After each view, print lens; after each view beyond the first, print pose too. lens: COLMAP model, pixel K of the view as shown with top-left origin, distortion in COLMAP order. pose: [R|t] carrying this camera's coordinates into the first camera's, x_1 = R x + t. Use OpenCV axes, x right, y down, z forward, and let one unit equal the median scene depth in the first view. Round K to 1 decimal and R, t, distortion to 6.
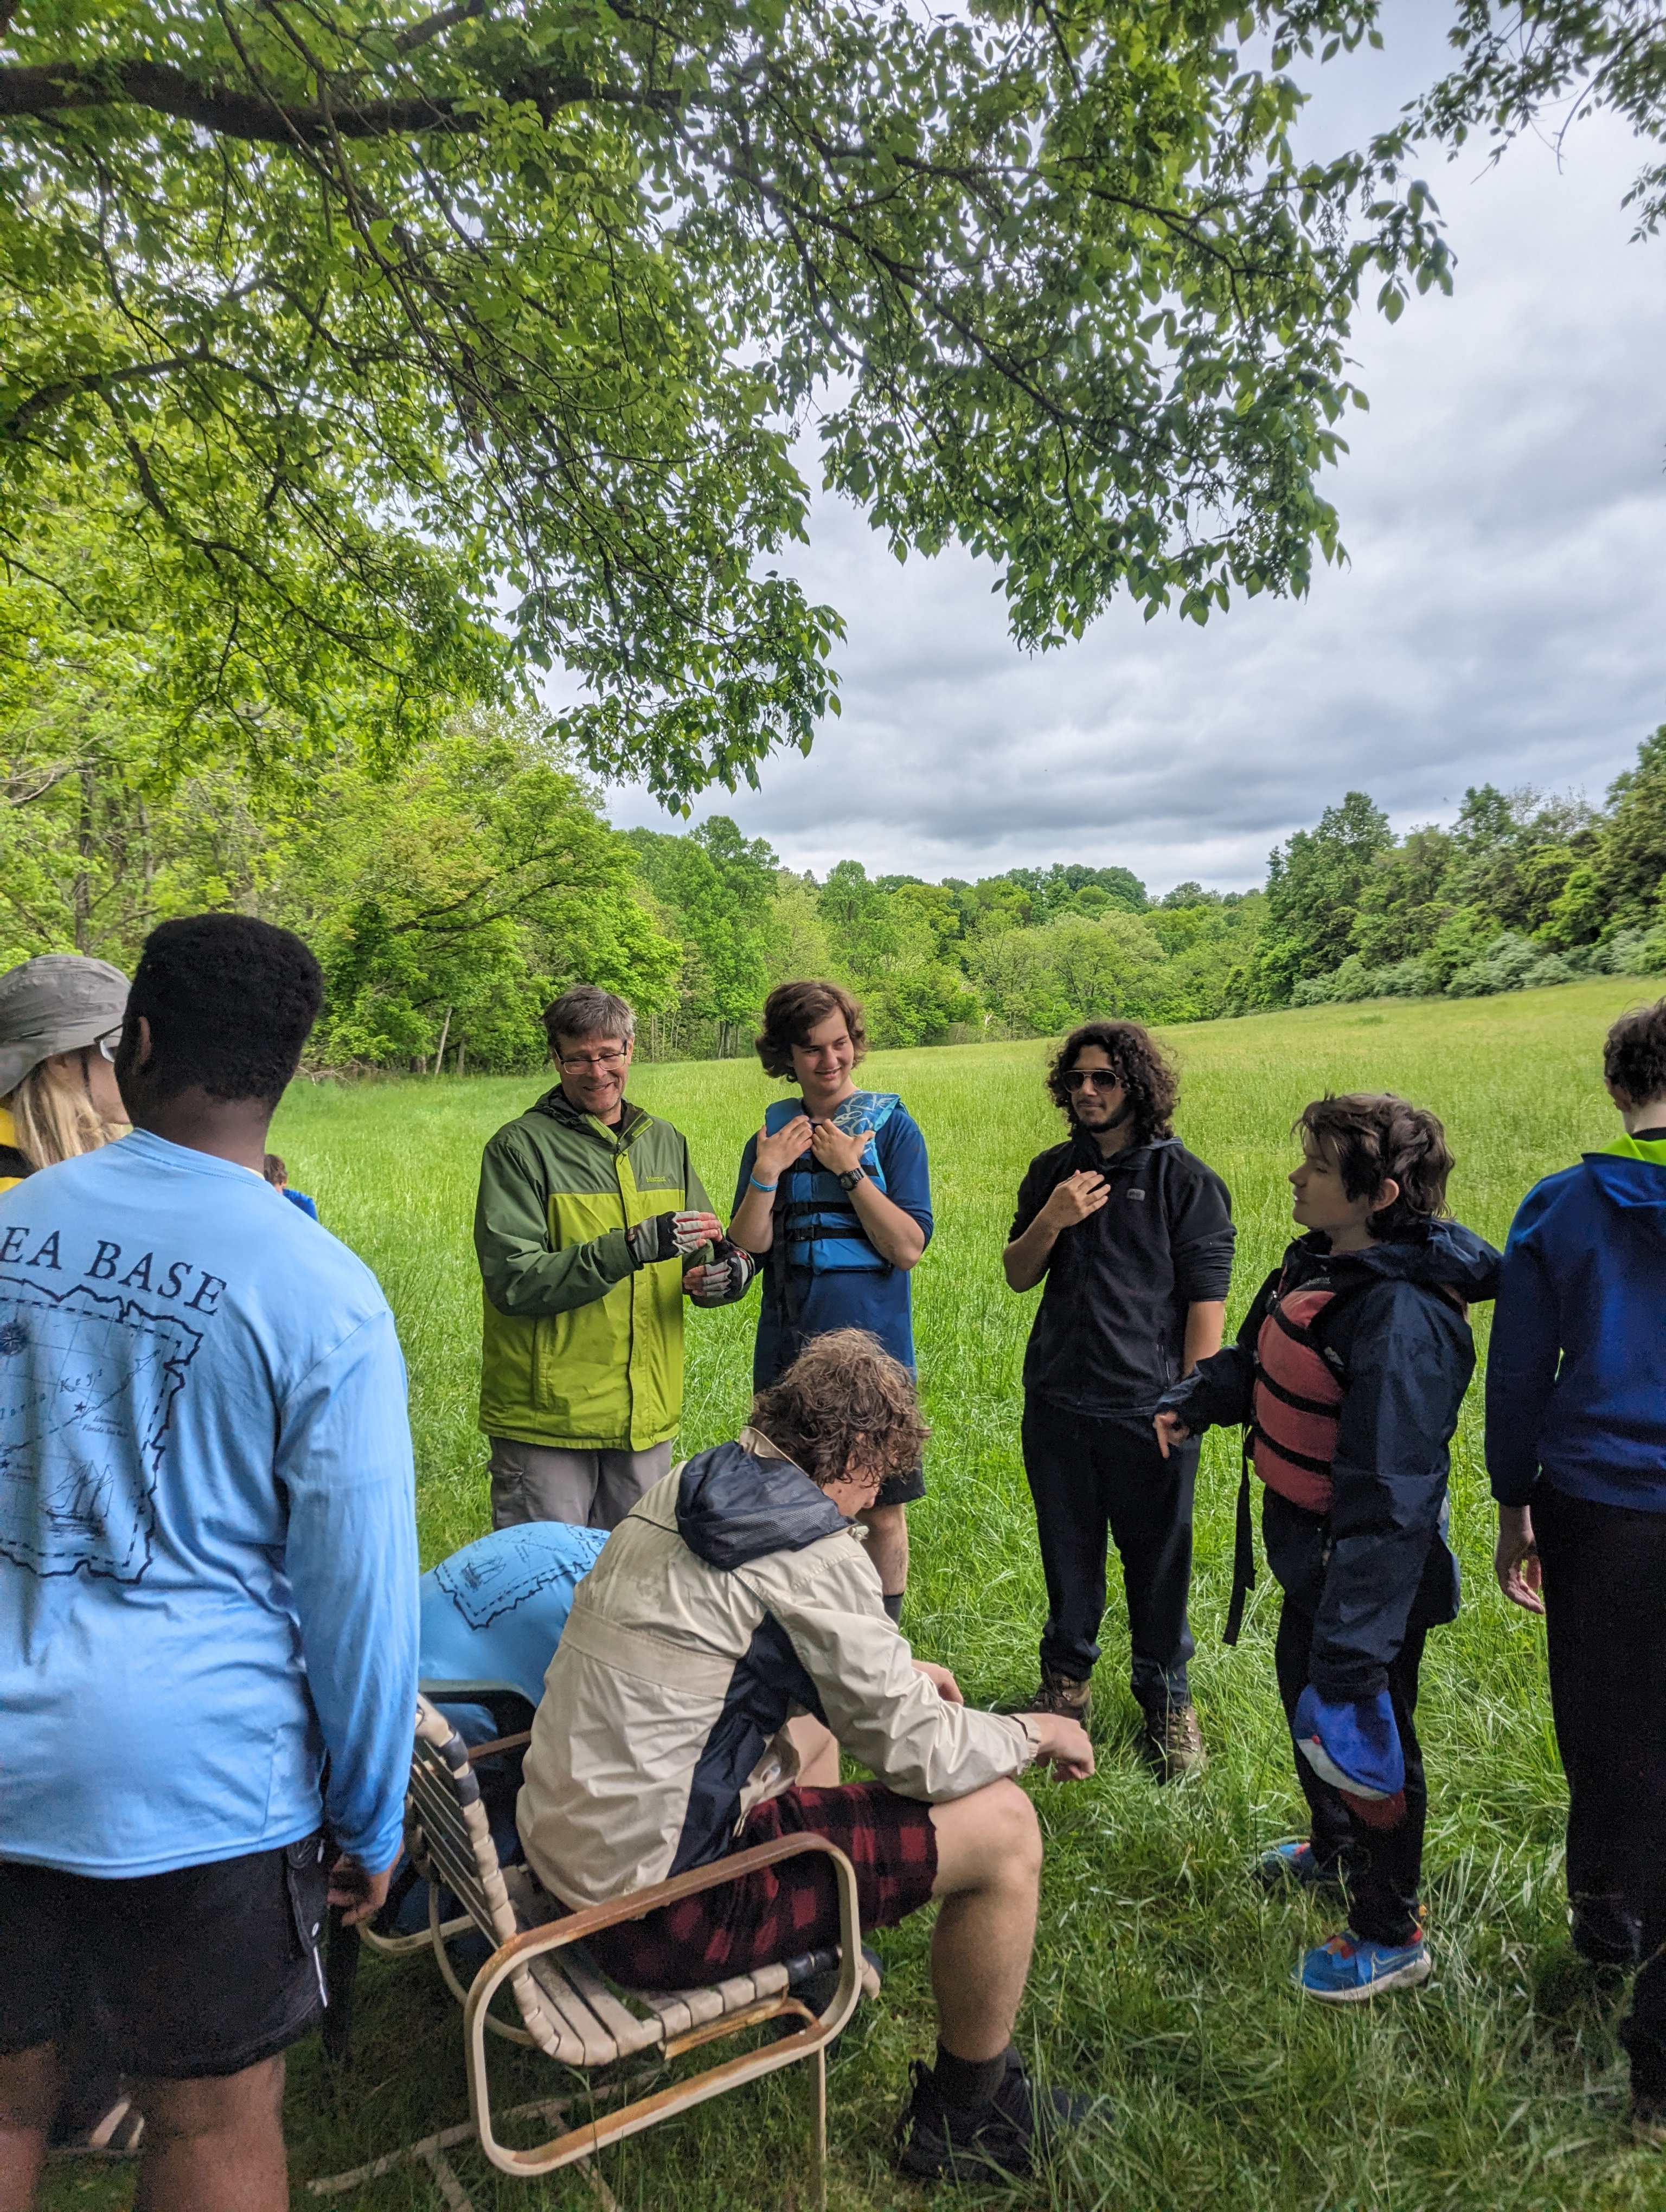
lens RADIAL K [[1542.7, 0, 845.4], [0, 1542.7, 1122.0], [0, 0, 1]] dist [0.057235, -0.048924]
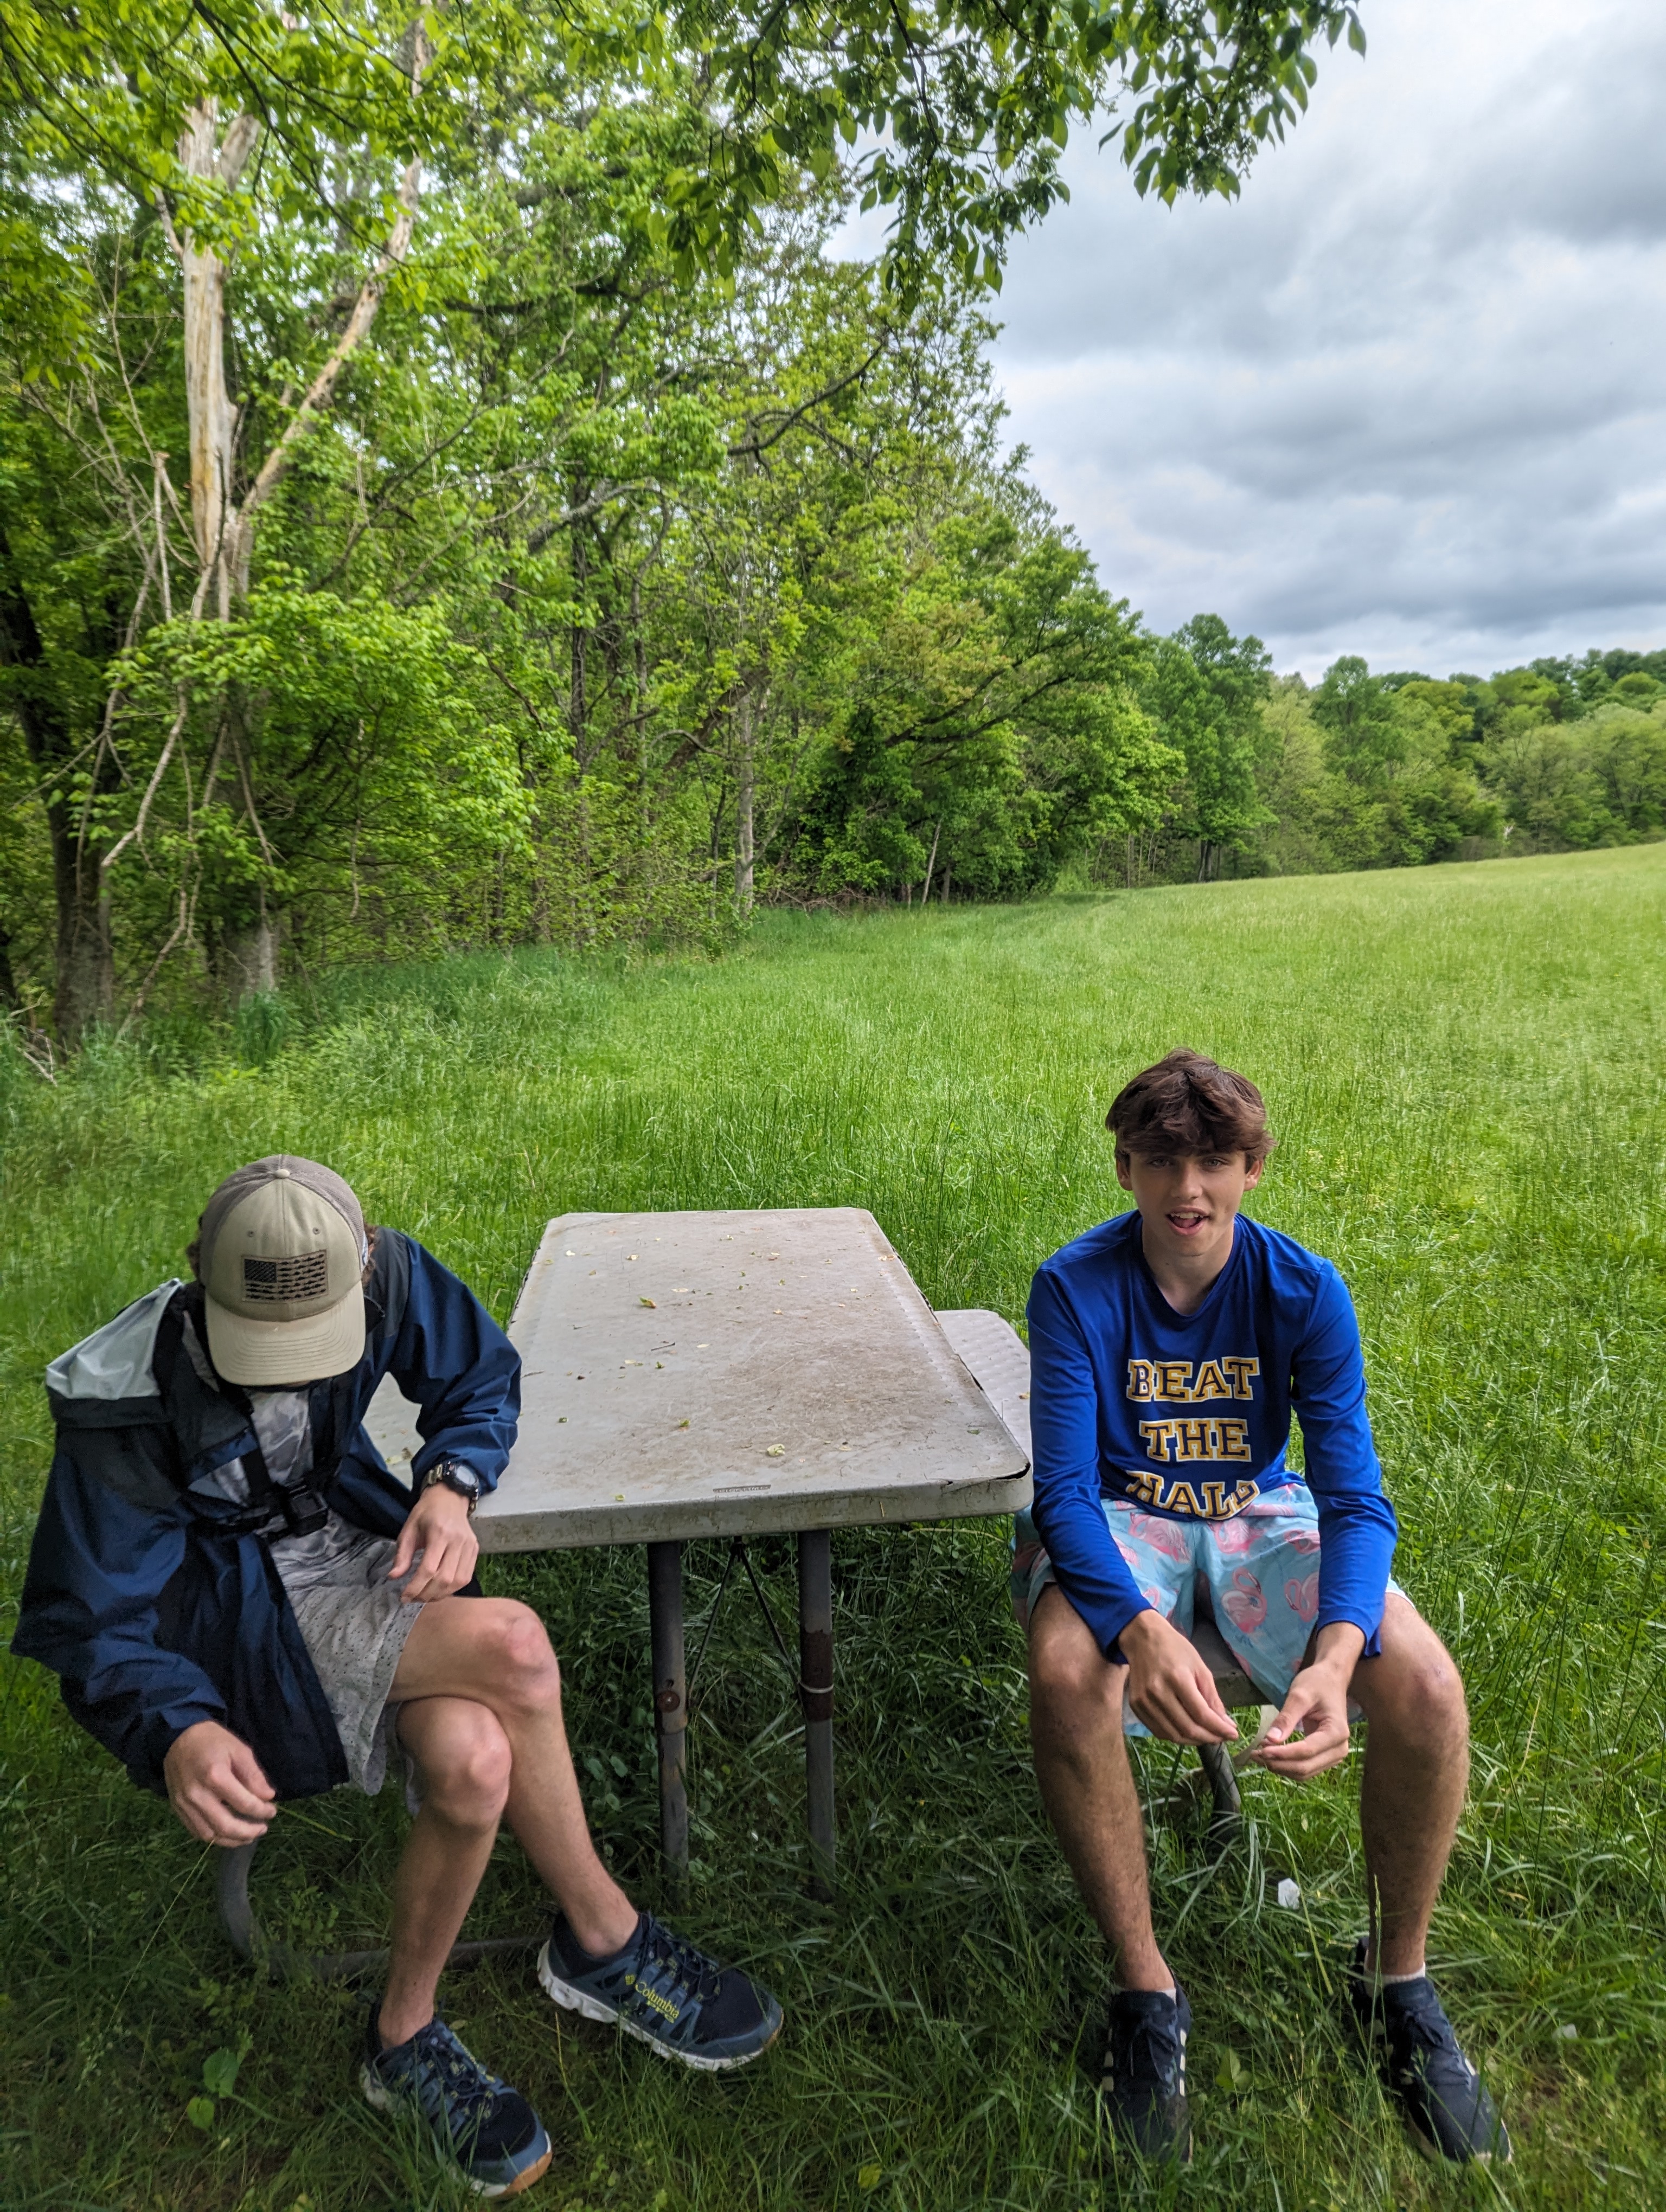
lens RADIAL K [[1542.7, 0, 849.7], [0, 1542.7, 1119.4], [0, 0, 1]] dist [0.057235, -0.048924]
pose [[0.958909, 0.027005, -0.282425, -0.048648], [0.003695, 0.994186, 0.107609, -0.001159], [0.283689, -0.104231, 0.953235, 0.101106]]
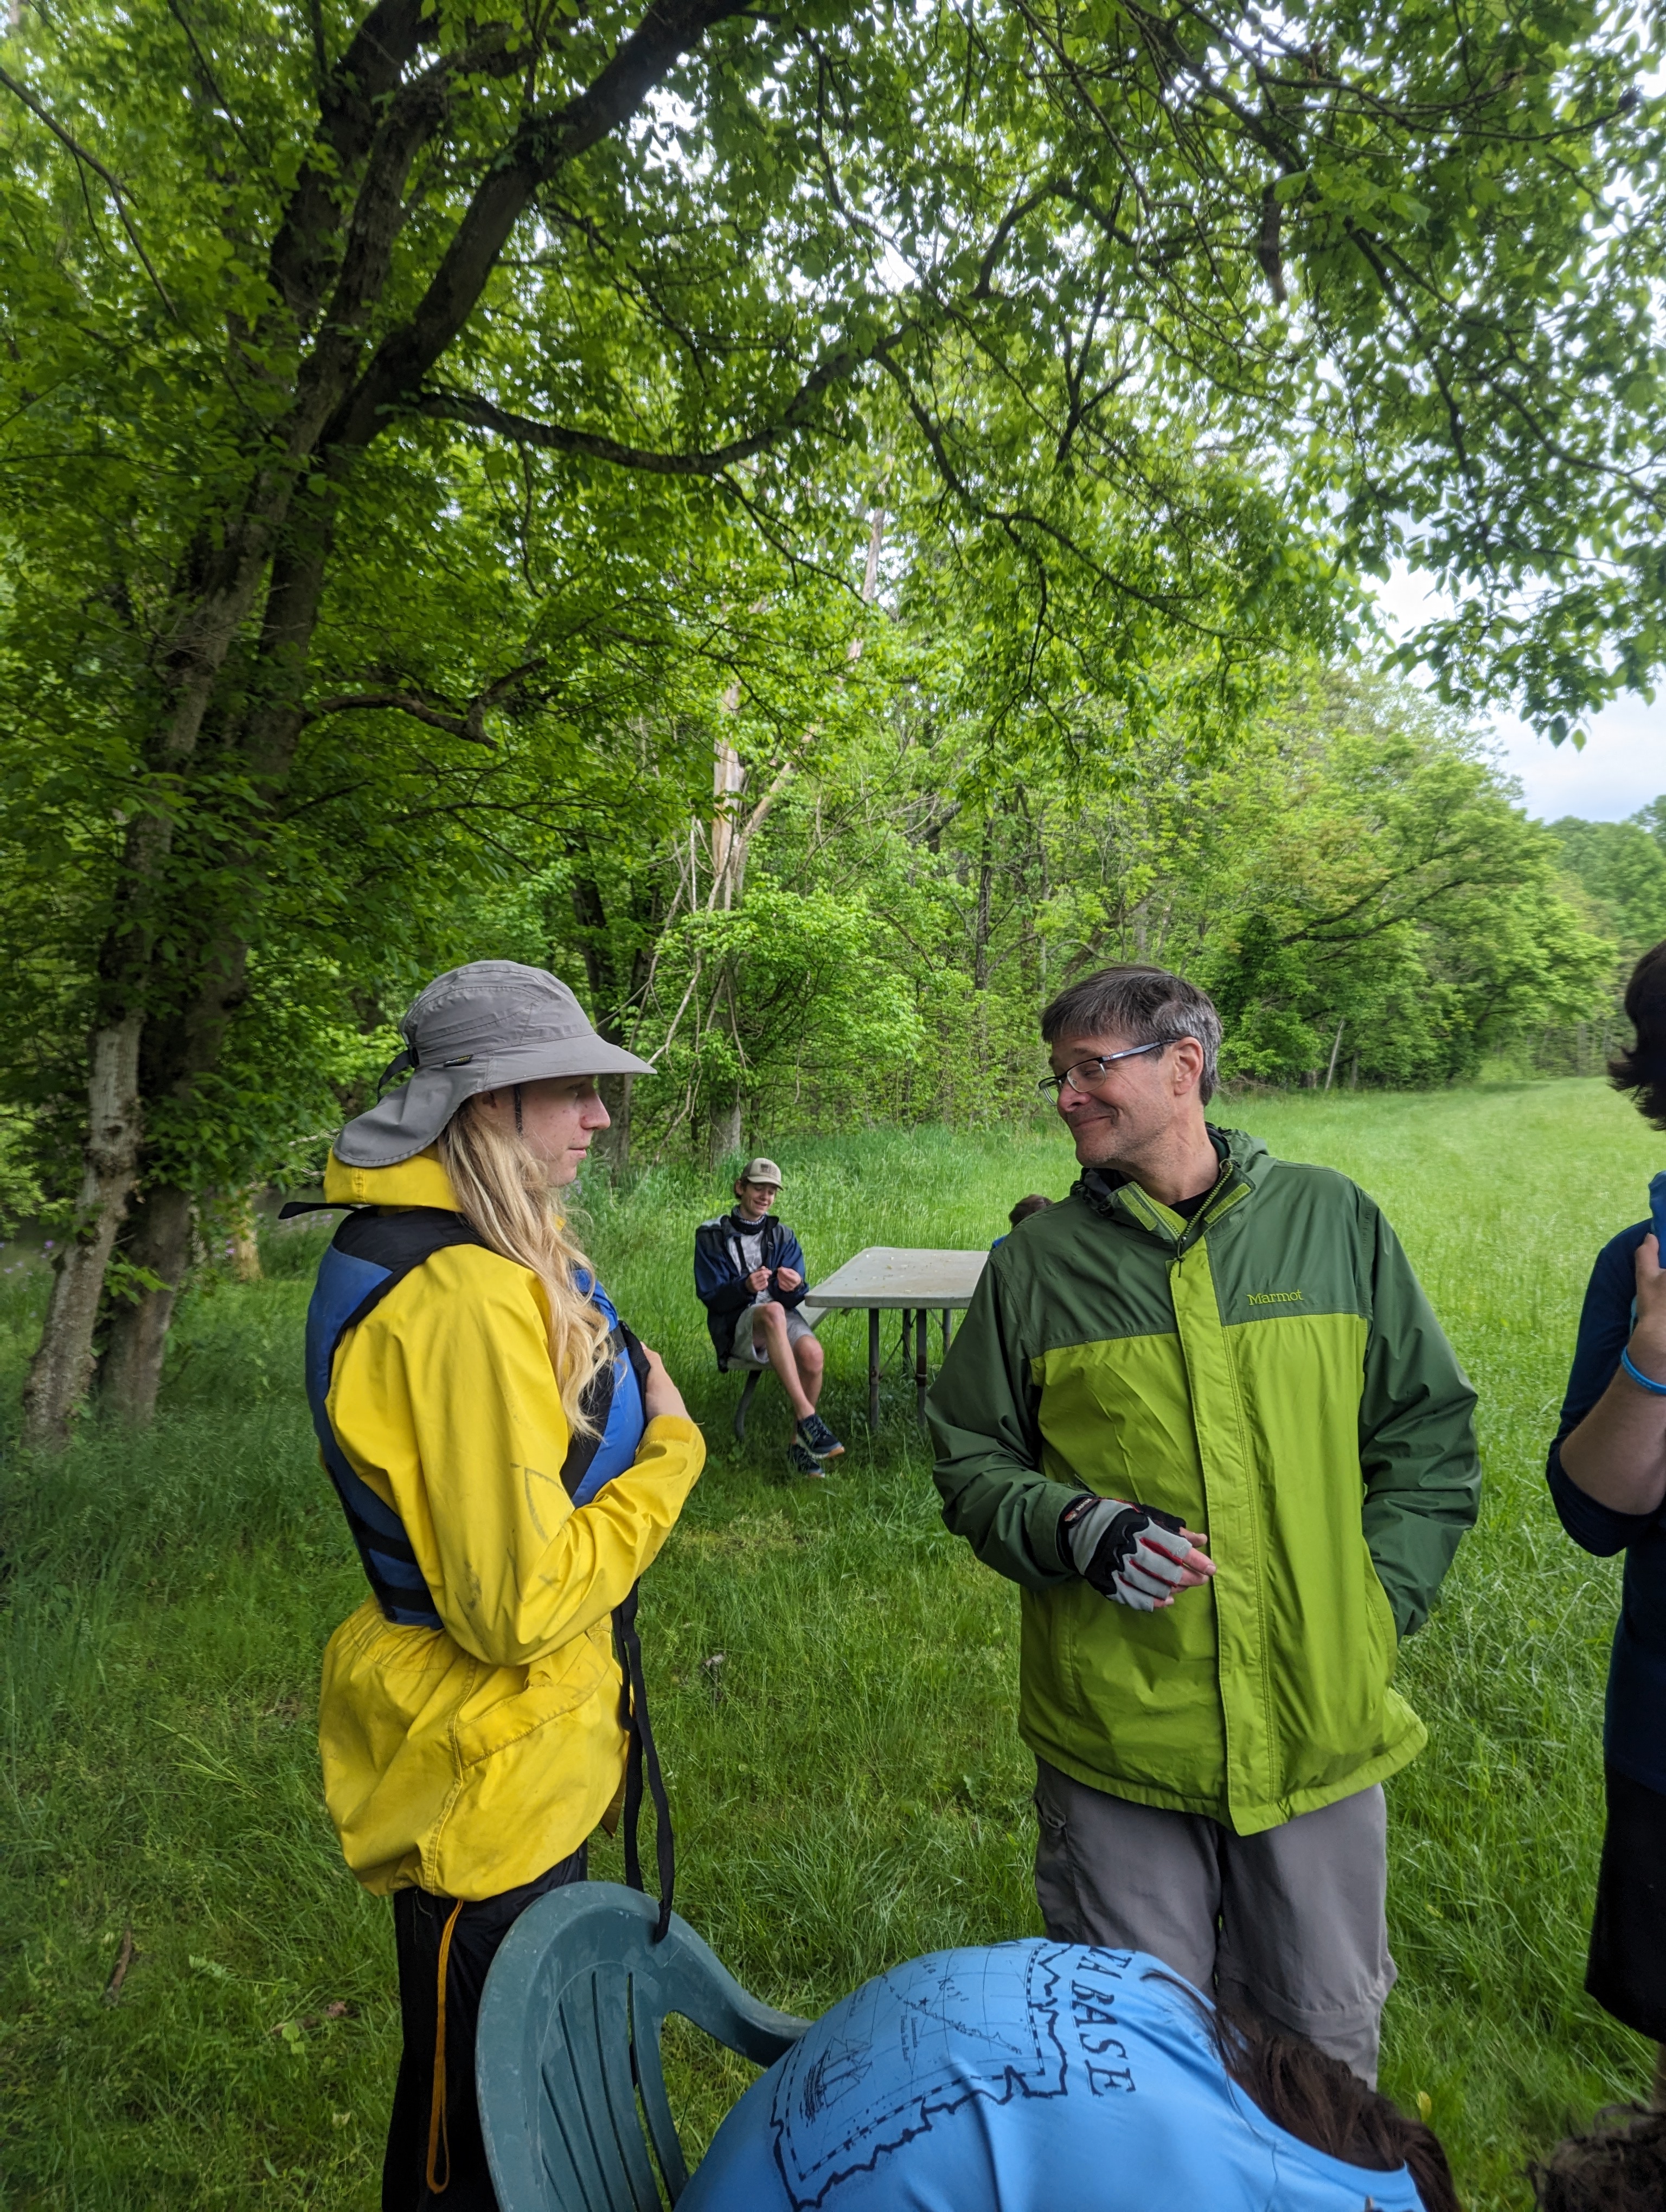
lens RADIAL K [[1542.7, 0, 836.2], [0, 1542.7, 1086.9], [0, 0, 1]] dist [0.057235, -0.048924]
pose [[0.841603, 0.004546, -0.540077, 0.000132], [-0.021639, 0.999446, -0.025307, -0.001822], [0.539663, 0.032985, 0.841235, 0.030287]]
